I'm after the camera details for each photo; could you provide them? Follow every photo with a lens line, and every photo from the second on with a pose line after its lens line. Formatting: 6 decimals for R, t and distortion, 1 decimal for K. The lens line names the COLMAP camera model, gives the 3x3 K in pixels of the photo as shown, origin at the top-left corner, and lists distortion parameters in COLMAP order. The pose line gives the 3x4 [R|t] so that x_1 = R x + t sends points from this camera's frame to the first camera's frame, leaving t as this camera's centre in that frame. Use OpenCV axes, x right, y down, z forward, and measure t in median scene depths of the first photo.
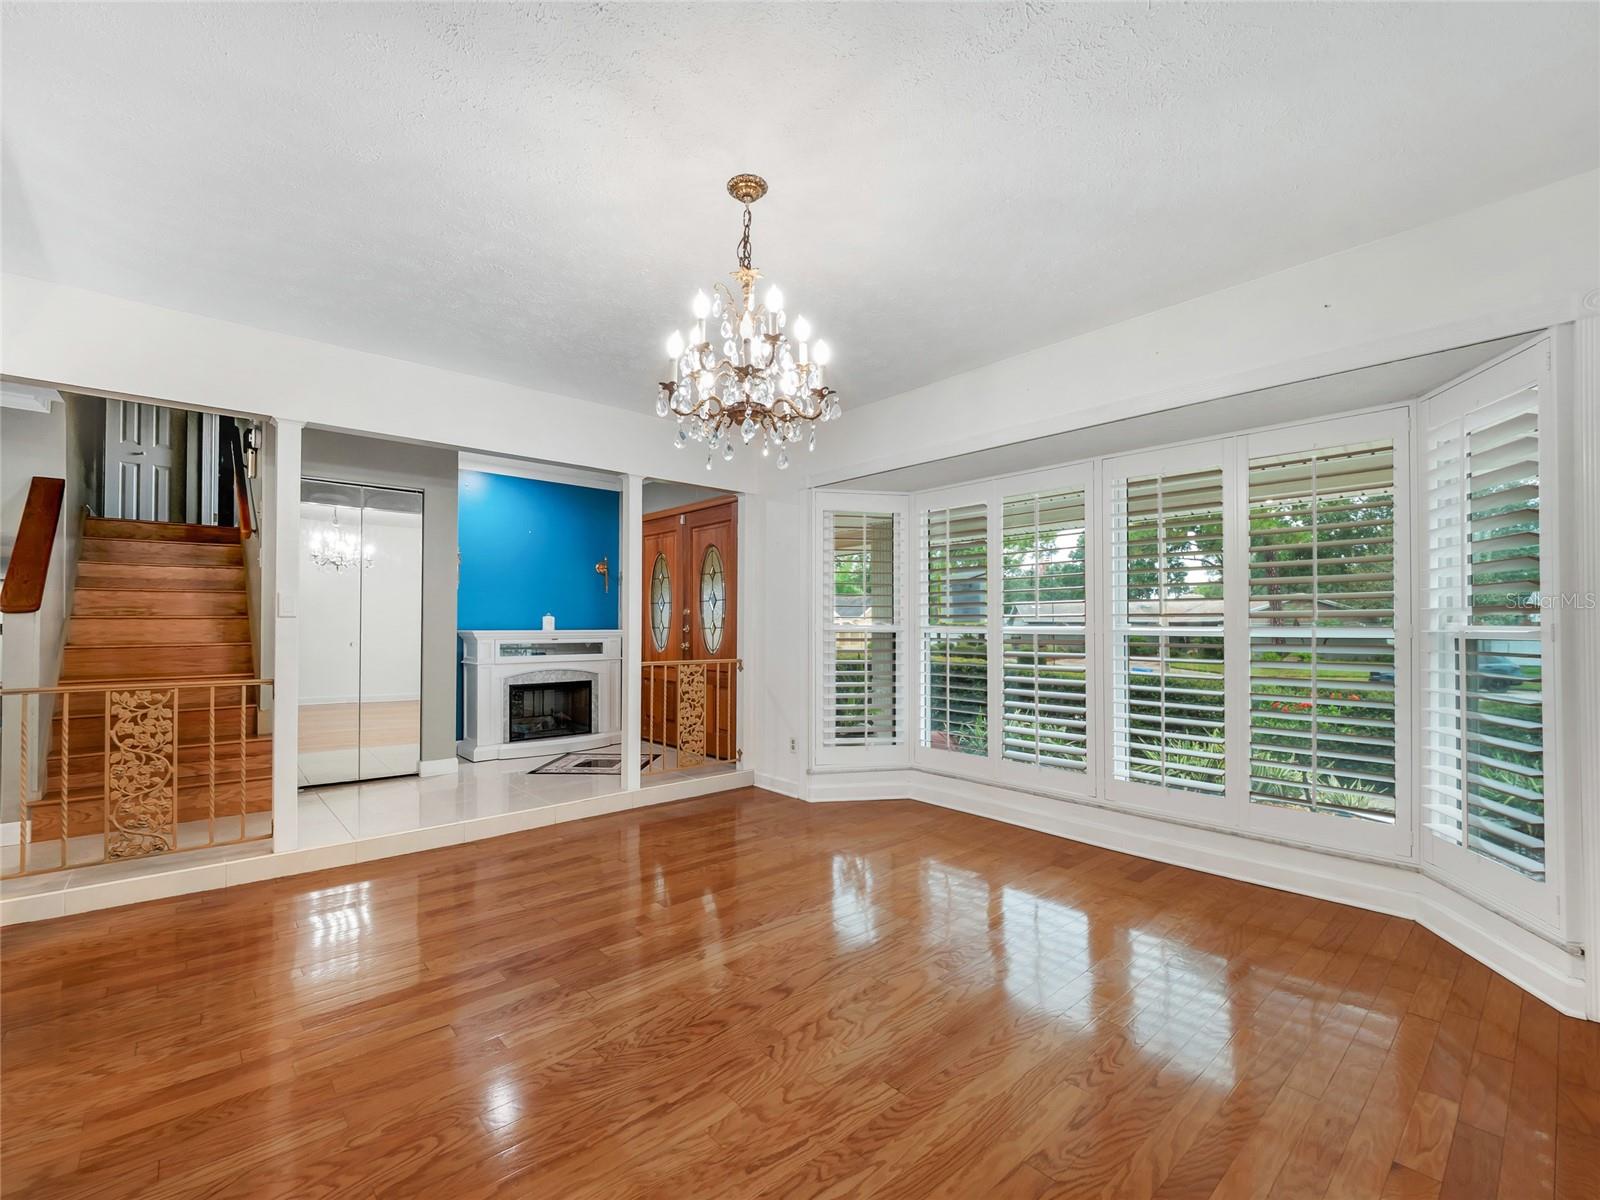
lens RADIAL K [[690.5, 0, 783.1], [0, 690.5, 600.2], [0, 0, 1]] dist [-0.001886, -0.000707]
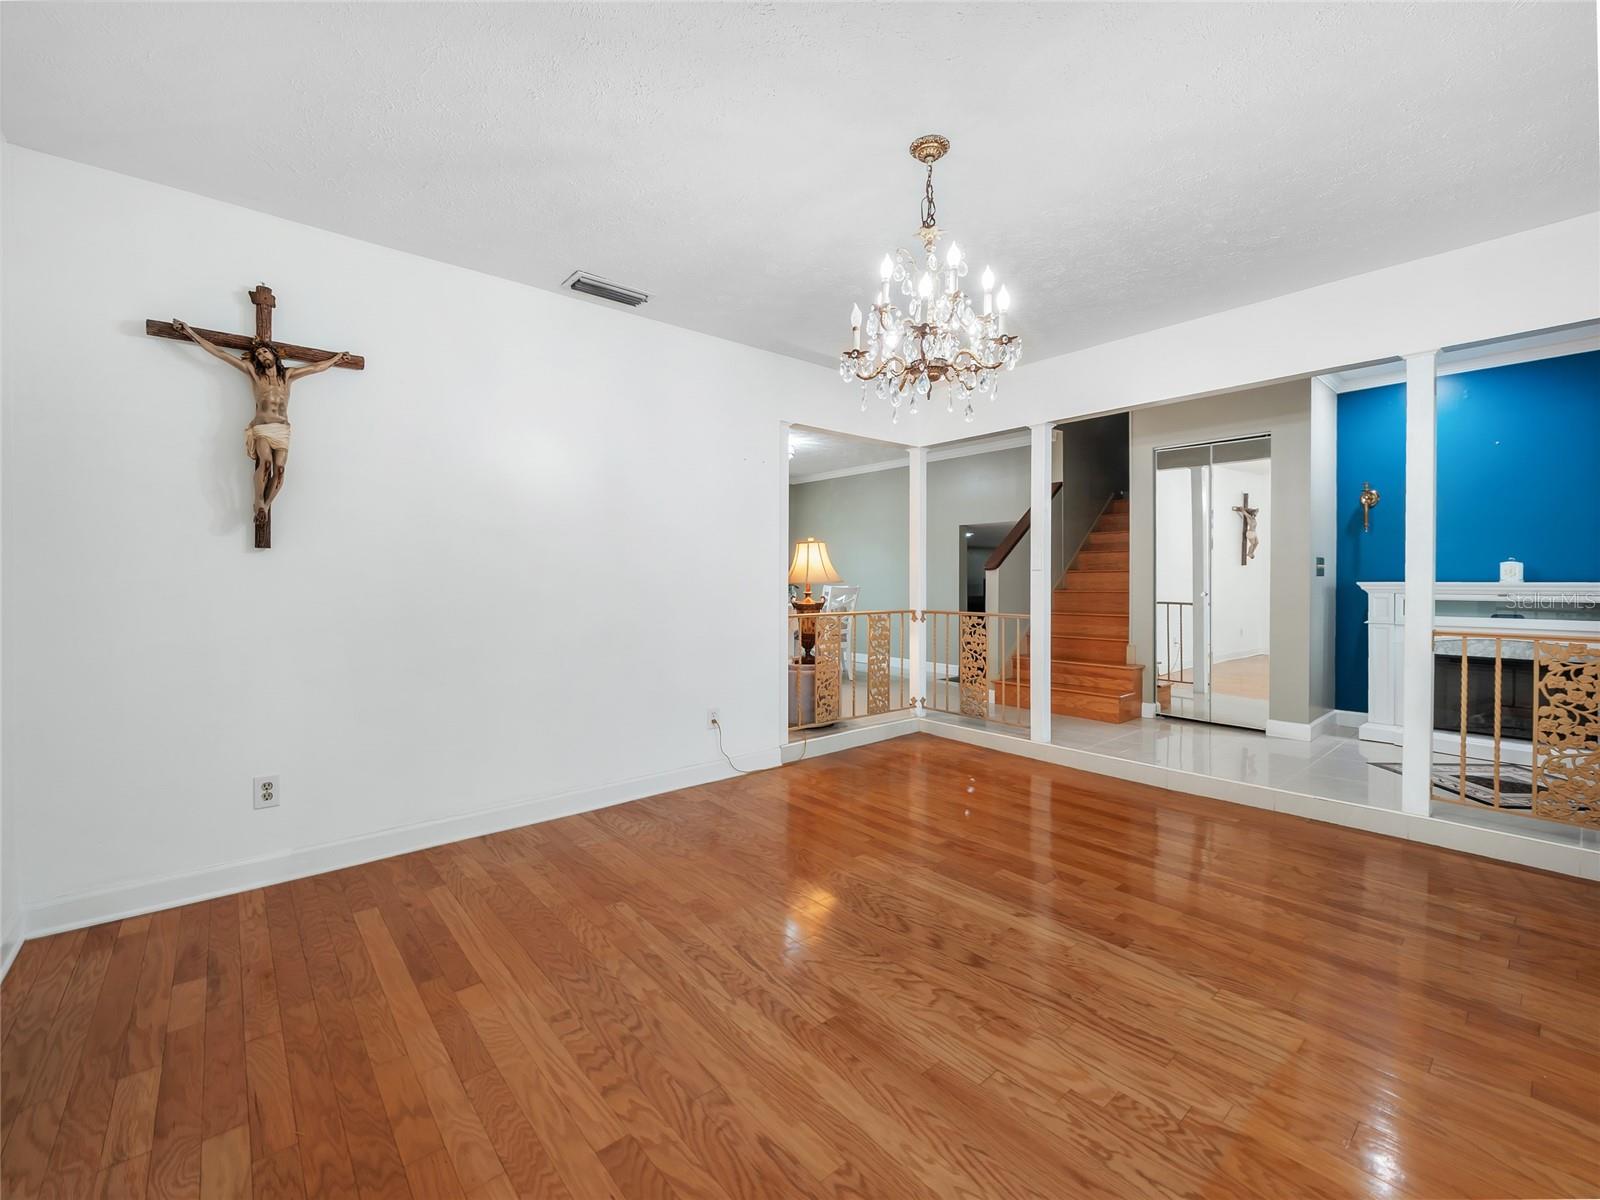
lens RADIAL K [[690.5, 0, 797.2], [0, 690.5, 600.0], [0, 0, 1]] dist [-0.001886, -0.000707]
pose [[-0.011835, 0.034024, -0.999351, 0.706973], [0.039412, 0.998660, 0.033534, 0.019149], [0.999153, -0.038989, -0.013160, 0.592930]]
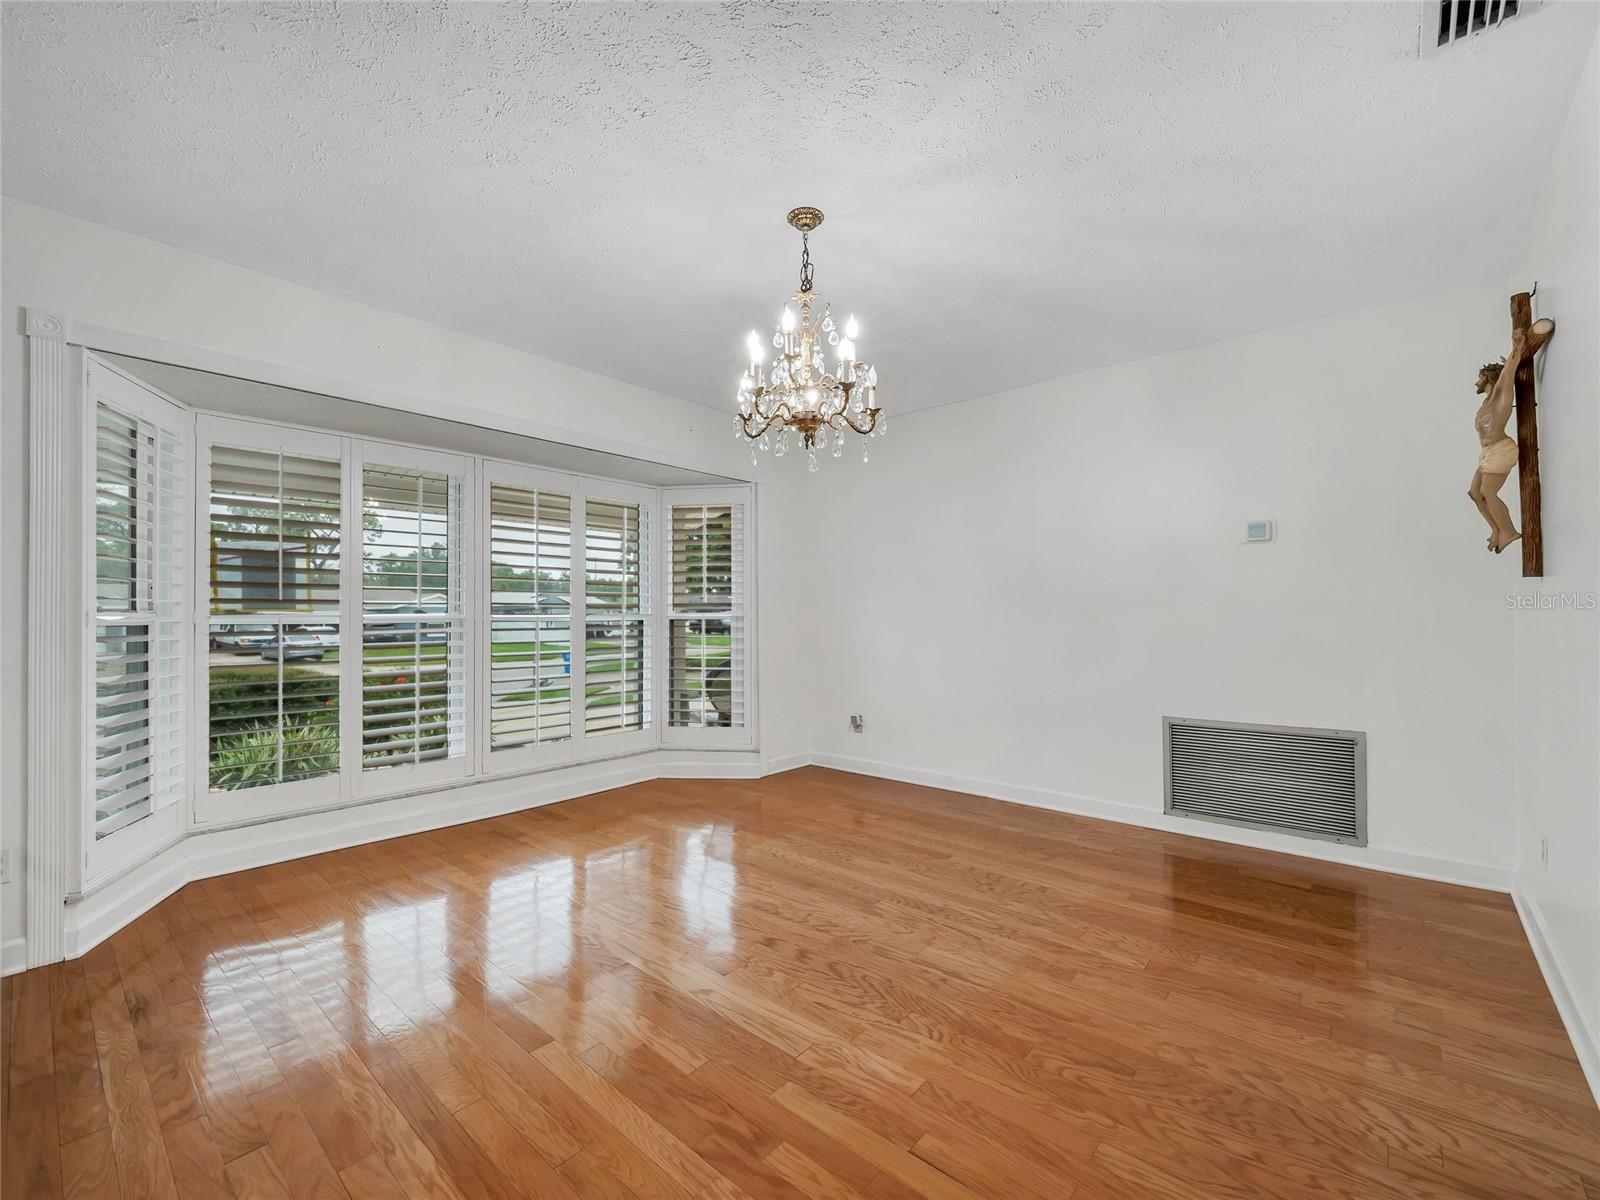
lens RADIAL K [[665.2, 0, 787.2], [0, 665.2, 608.3], [0, 0, 1]] dist [0.003291, 0.000595]
pose [[-0.117293, 0.010129, 0.993046, -0.806180], [-0.034959, 0.999286, -0.014322, 0.034210], [-0.992482, -0.036396, -0.116855, 0.843314]]
